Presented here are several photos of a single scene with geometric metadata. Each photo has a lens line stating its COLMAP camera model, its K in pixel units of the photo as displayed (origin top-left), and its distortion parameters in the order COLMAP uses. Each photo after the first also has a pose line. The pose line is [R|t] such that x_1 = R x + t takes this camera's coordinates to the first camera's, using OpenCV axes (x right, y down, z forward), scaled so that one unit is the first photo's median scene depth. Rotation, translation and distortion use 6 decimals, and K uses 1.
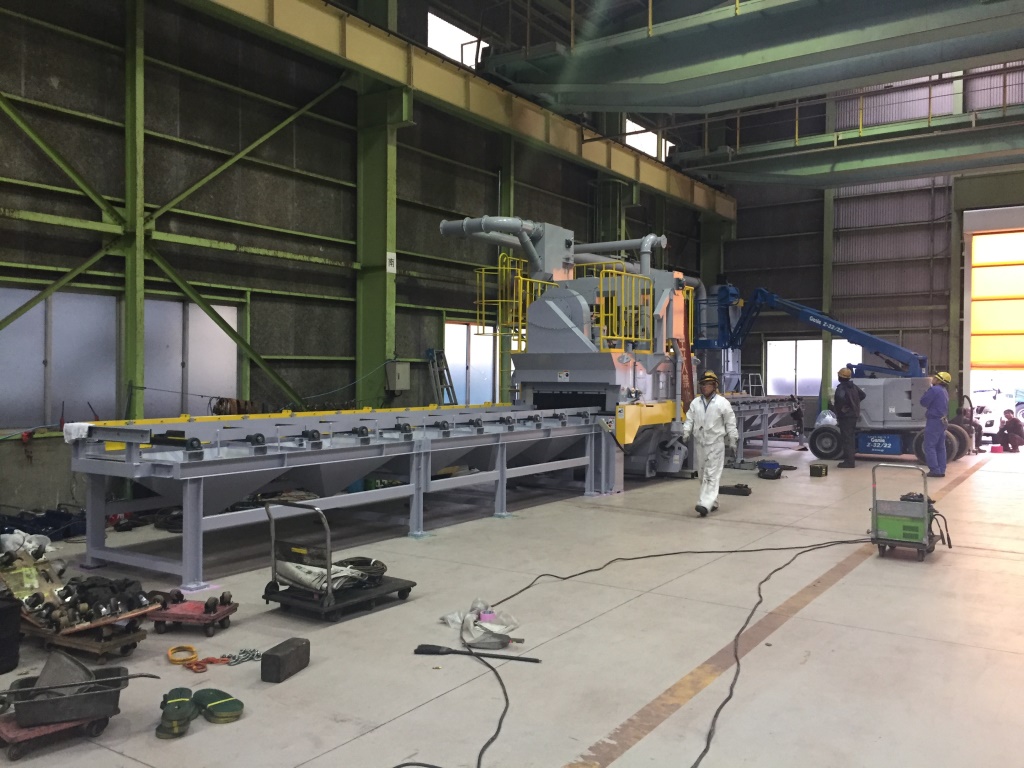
lens RADIAL K [[868.1, 0, 512.0], [0, 868.1, 384.0], [0, 0, 1]] dist [0.051439, -0.014849]
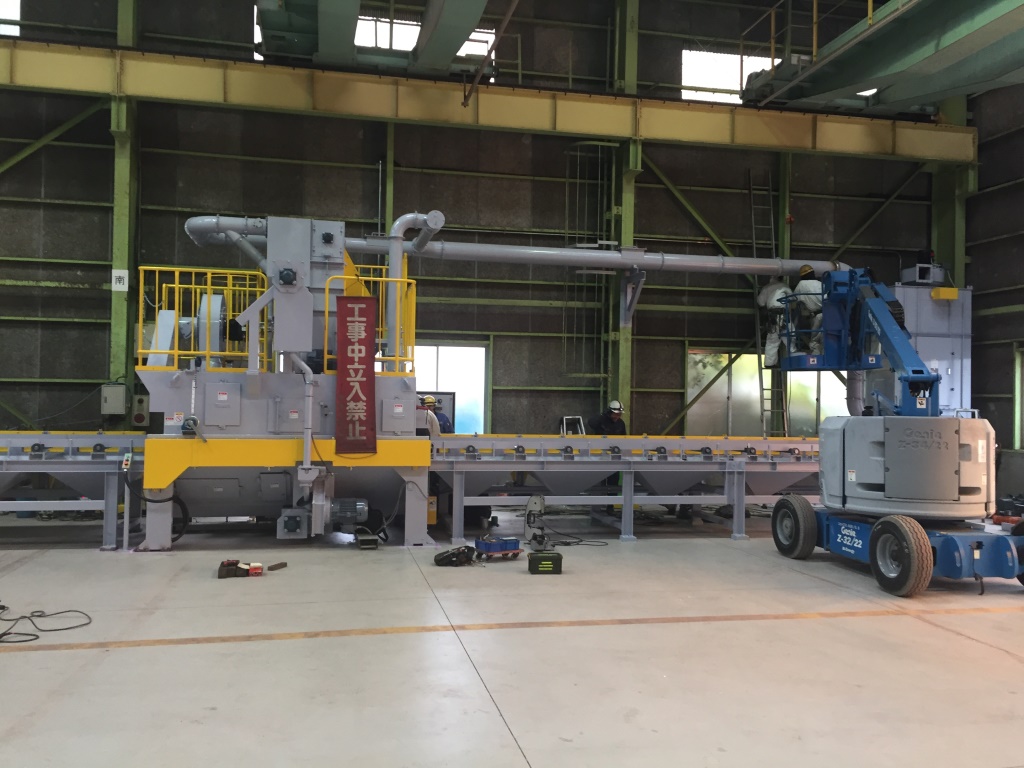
lens RADIAL K [[868.1, 0, 512.0], [0, 868.1, 384.0], [0, 0, 1]] dist [0.051439, -0.014849]
pose [[0.724234, -0.003333, -0.689546, 0.810102], [-0.022030, 0.999366, -0.027970, -0.008714], [0.689202, 0.035448, 0.723701, 0.587426]]
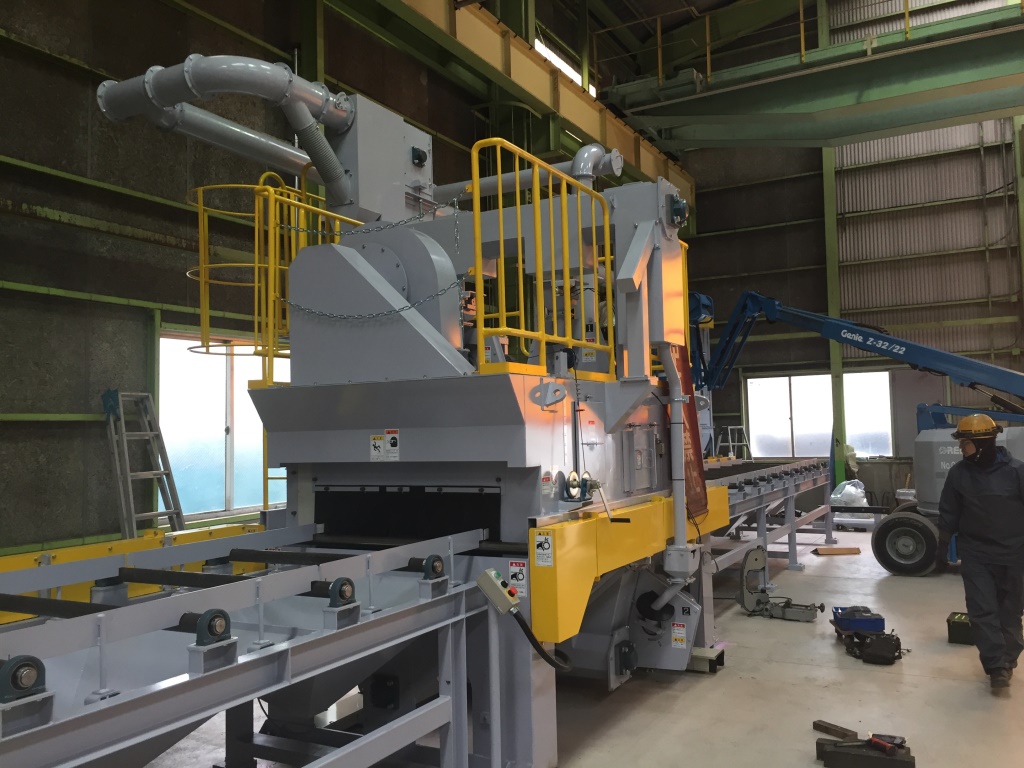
lens RADIAL K [[868.1, 0, 512.0], [0, 868.1, 384.0], [0, 0, 1]] dist [0.051439, -0.014849]
pose [[0.995278, -0.024851, 0.093827, 0.074049], [0.031195, 0.997282, -0.066756, -0.008420], [-0.091913, 0.069368, 0.993348, 0.588609]]
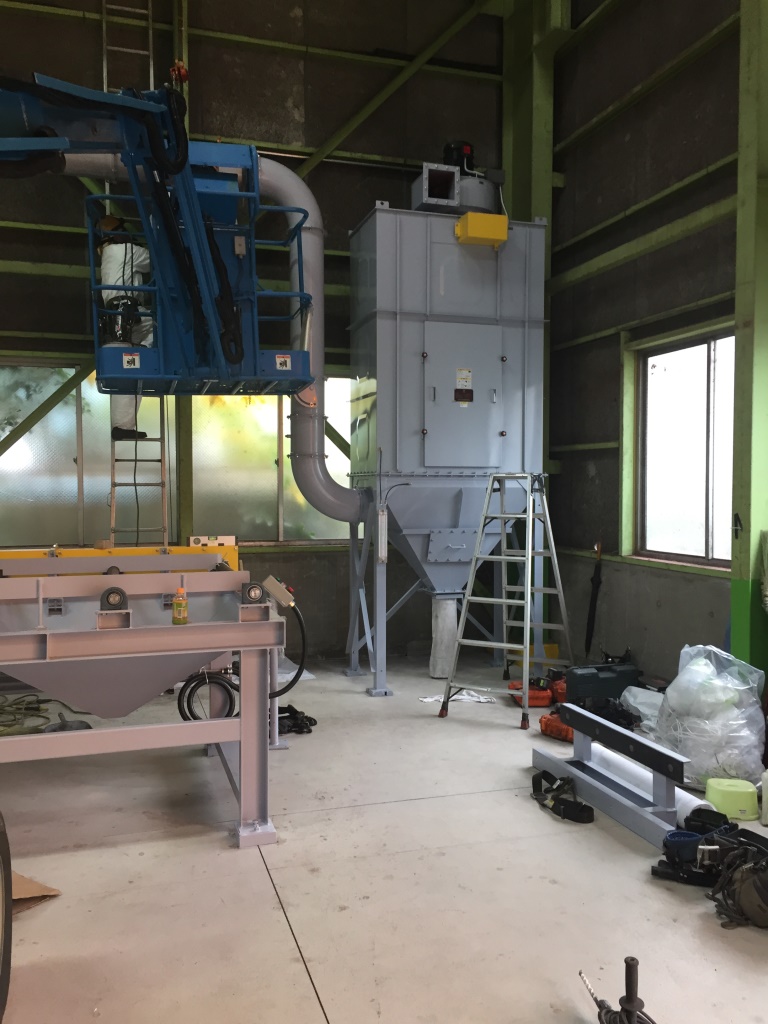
lens RADIAL K [[868.1, 0, 384.0], [0, 868.1, 512.0], [0, 0, 1]] dist [0.051439, -0.014849]
pose [[0.781739, 0.014524, -0.623436, 0.723262], [-0.002156, 0.999786, 0.020589, -0.008567], [0.623602, -0.014751, 0.781603, 1.297889]]
